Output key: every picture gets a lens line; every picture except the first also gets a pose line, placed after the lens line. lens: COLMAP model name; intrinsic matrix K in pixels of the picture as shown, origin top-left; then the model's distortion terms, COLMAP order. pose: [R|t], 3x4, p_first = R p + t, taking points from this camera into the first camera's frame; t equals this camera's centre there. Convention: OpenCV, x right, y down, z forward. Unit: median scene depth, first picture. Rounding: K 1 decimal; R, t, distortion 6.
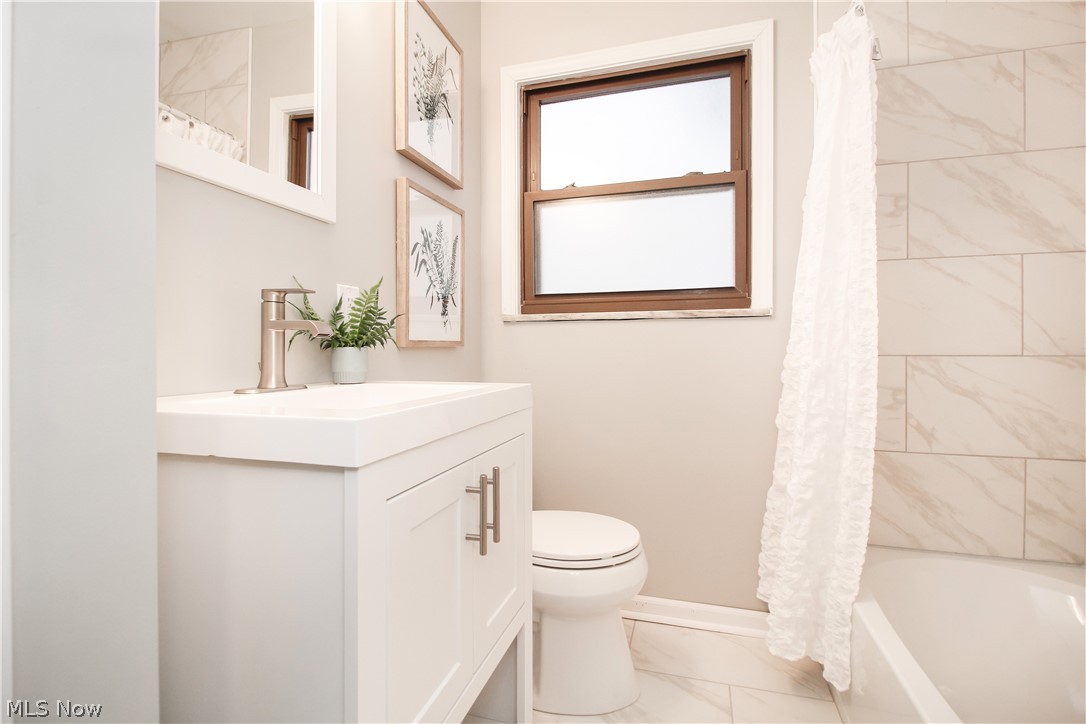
lens RADIAL K [[514.1, 0, 540.7], [0, 514.1, 351.2], [0, 0, 1]] dist [0.008122, -0.000258]
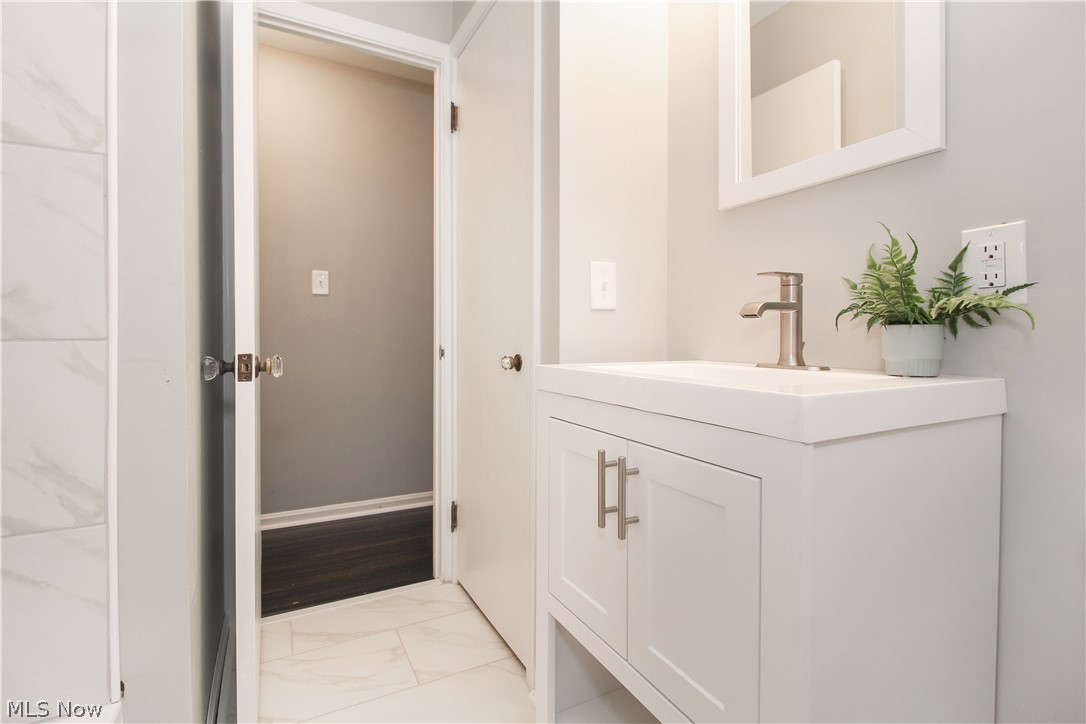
lens RADIAL K [[504.8, 0, 540.6], [0, 504.8, 332.5], [0, 0, 1]] dist [-0.001207, -0.001240]
pose [[-0.702122, -0.002293, -0.712053, 0.573612], [0.004433, 0.999961, -0.007592, 0.008795], [0.712043, -0.008487, -0.702085, 1.320896]]
